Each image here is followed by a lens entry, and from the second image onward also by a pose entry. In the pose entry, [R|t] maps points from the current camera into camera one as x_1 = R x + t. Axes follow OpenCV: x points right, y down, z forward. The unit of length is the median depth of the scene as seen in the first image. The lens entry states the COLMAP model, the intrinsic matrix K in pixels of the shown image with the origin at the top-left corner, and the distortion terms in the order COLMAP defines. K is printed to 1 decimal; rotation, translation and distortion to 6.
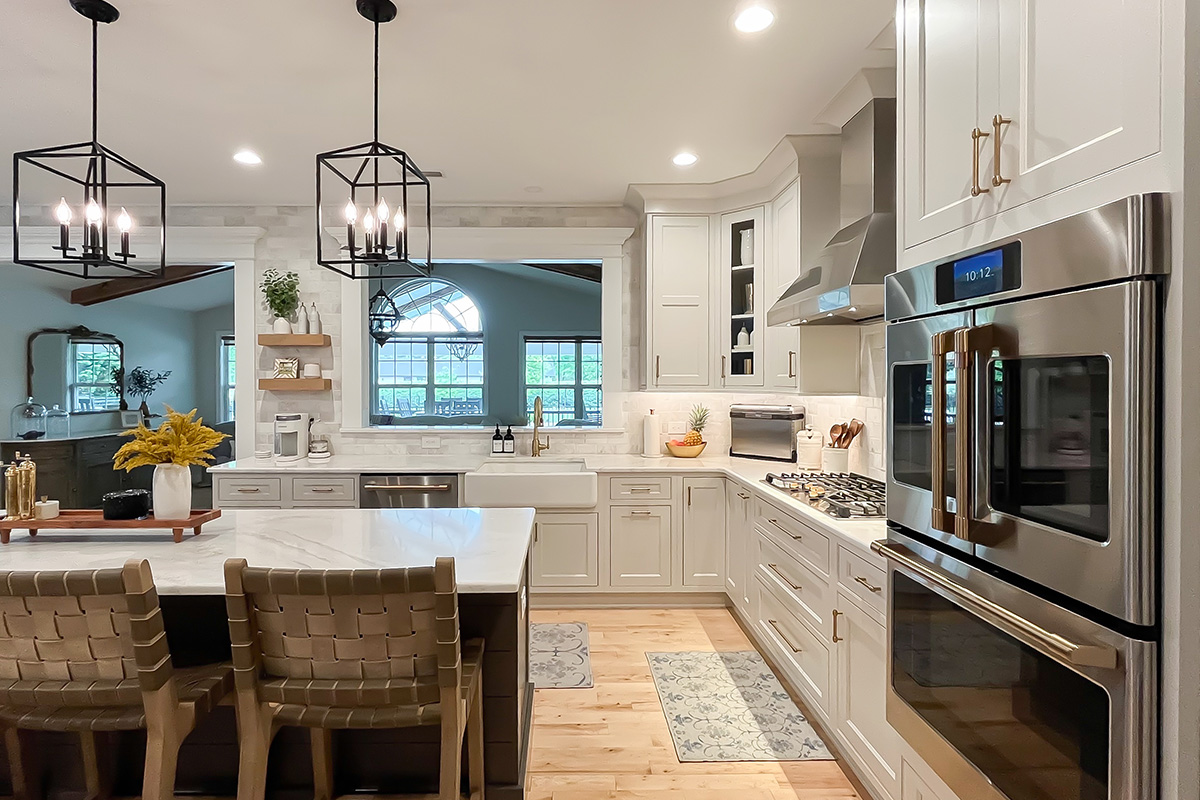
lens RADIAL K [[613.4, 0, 577.2], [0, 613.4, 382.0], [0, 0, 1]] dist [0.022677, -0.000885]
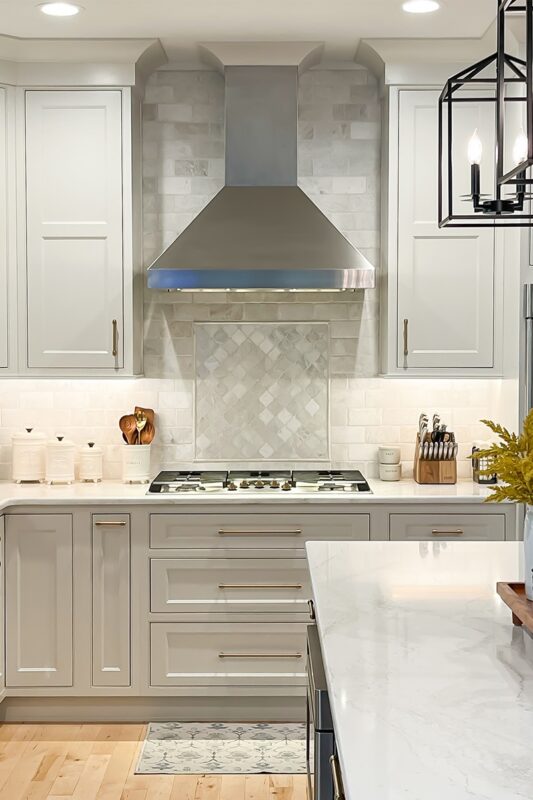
lens RADIAL K [[1293.6, 0, 272.3], [0, 1293.6, 399.5], [0, 0, 1]] dist [0.117077, 0.000000]
pose [[0.008121, -0.039241, 0.999197, -0.953884], [0.004962, 0.999219, 0.039201, -0.011274], [-0.999955, 0.004639, 0.008310, 0.630290]]
